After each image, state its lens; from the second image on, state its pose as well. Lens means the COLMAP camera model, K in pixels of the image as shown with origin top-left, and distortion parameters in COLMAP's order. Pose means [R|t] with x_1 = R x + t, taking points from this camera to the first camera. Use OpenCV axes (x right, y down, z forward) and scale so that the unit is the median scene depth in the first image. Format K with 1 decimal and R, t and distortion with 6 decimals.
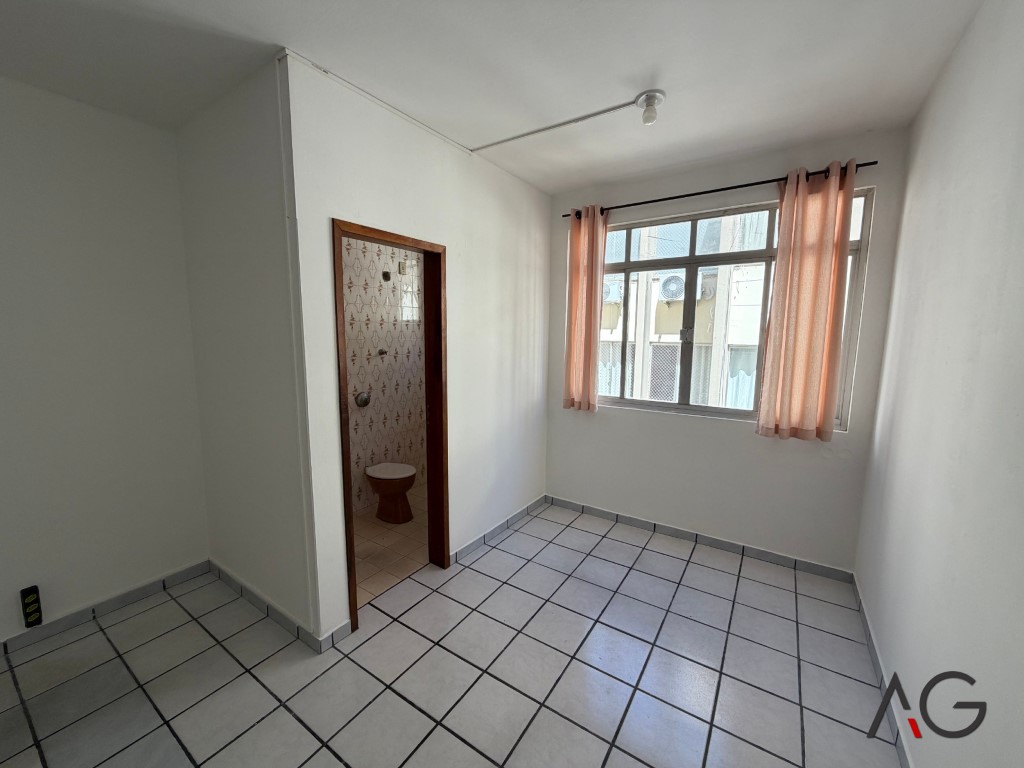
lens RADIAL K [[409.5, 0, 512.2], [0, 409.5, 382.6], [0, 0, 1]] dist [0.001084, -0.000081]
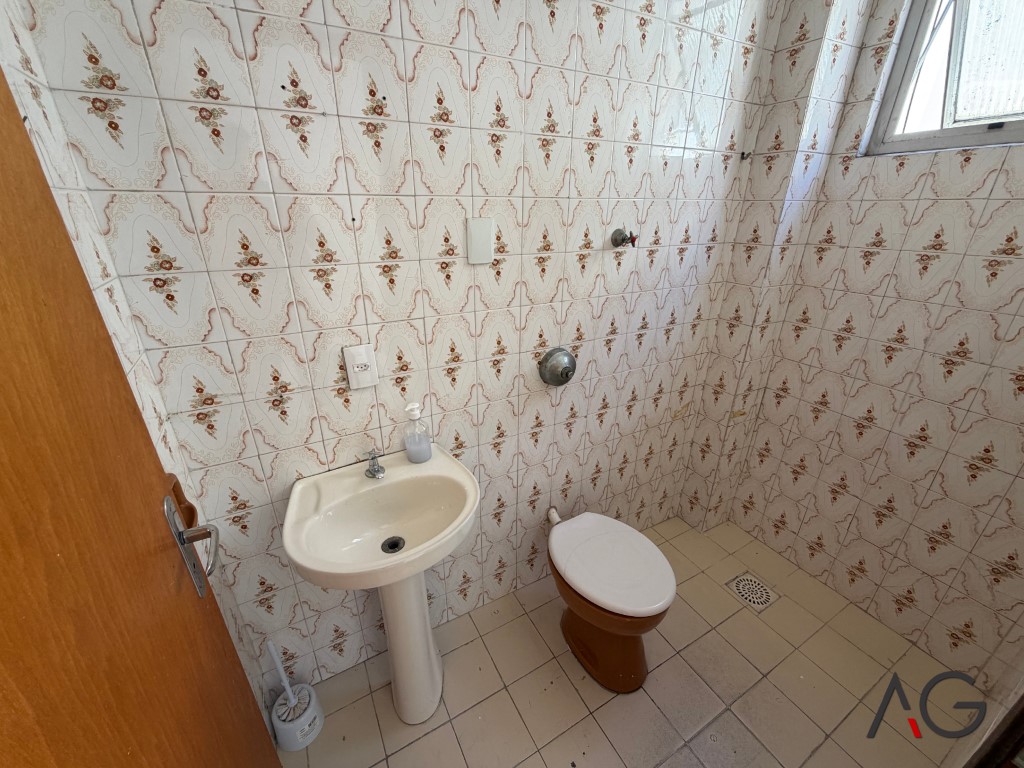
lens RADIAL K [[409.5, 0, 511.6], [0, 409.5, 386.7], [0, 0, 1]] dist [0.001084, -0.000081]
pose [[0.887089, 0.189023, -0.421123, -0.241747], [-0.061267, 0.952455, 0.298455, -0.054871], [0.457515, -0.238955, 0.856493, 0.657977]]
